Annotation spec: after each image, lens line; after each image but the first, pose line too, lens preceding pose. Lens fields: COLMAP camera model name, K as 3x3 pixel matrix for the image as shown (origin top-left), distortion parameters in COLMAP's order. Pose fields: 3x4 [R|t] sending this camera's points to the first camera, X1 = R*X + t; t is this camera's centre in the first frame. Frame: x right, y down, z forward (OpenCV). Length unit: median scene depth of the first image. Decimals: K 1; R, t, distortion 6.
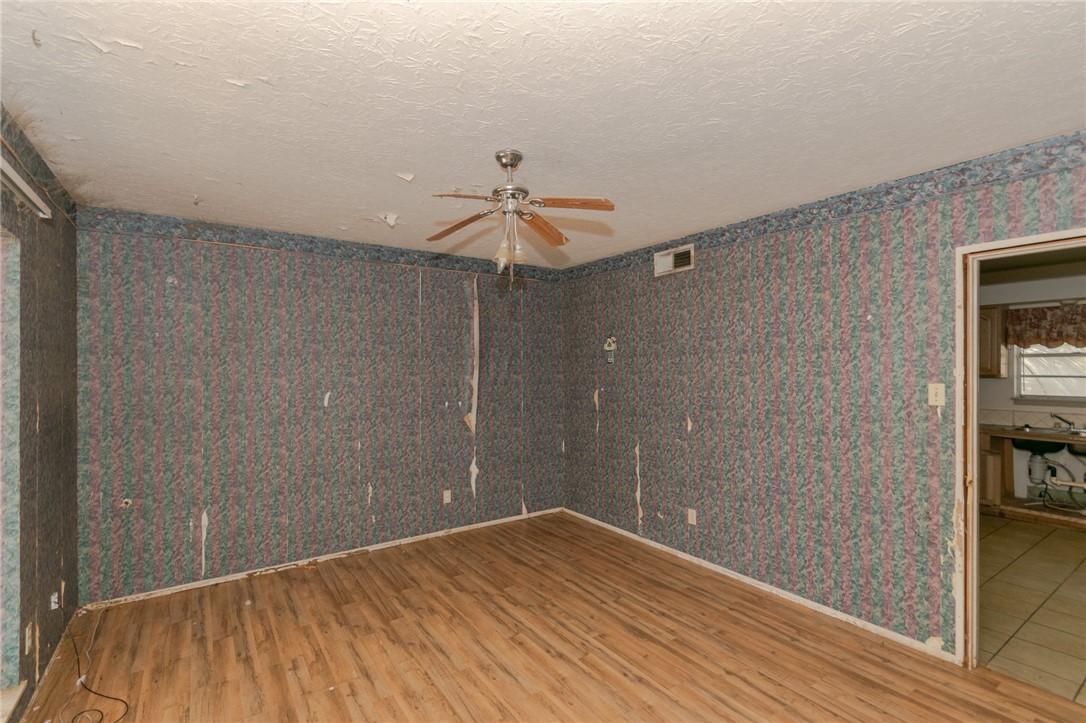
lens RADIAL K [[494.3, 0, 540.9], [0, 494.3, 365.7], [0, 0, 1]] dist [-0.001617, -0.000421]
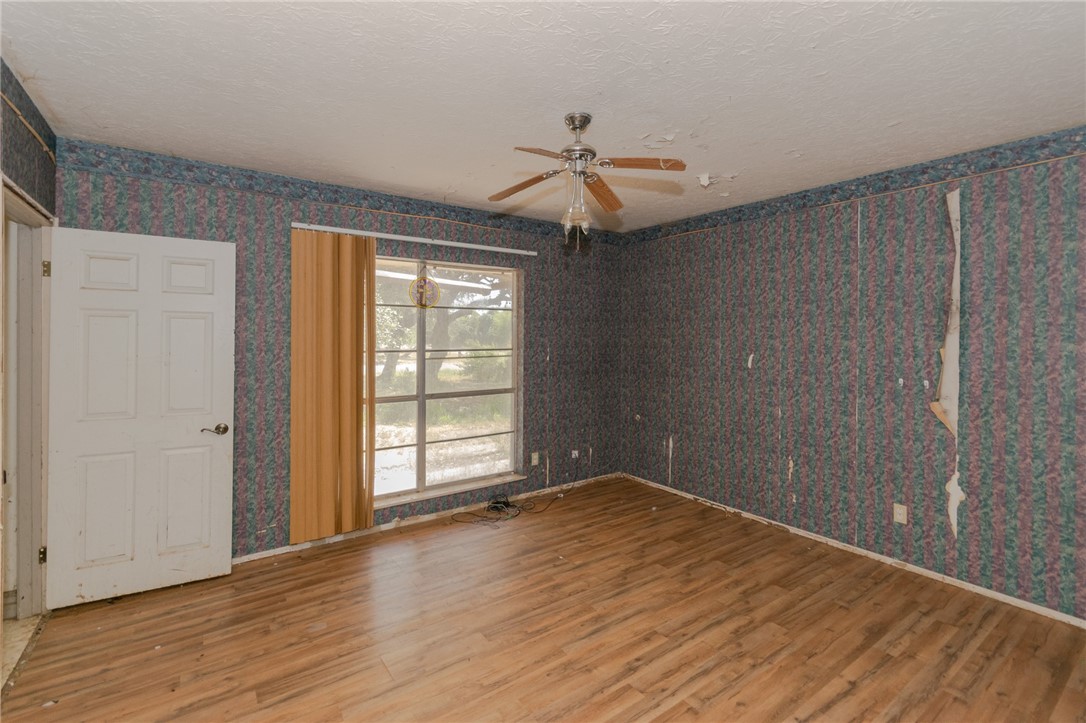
lens RADIAL K [[494.3, 0, 535.3], [0, 494.3, 332.5], [0, 0, 1]] dist [-0.001617, -0.000421]
pose [[-0.000878, 0.001262, -0.999999, 0.632708], [0.002718, 0.999996, 0.001260, 0.007273], [0.999996, -0.002717, -0.000882, 0.599605]]
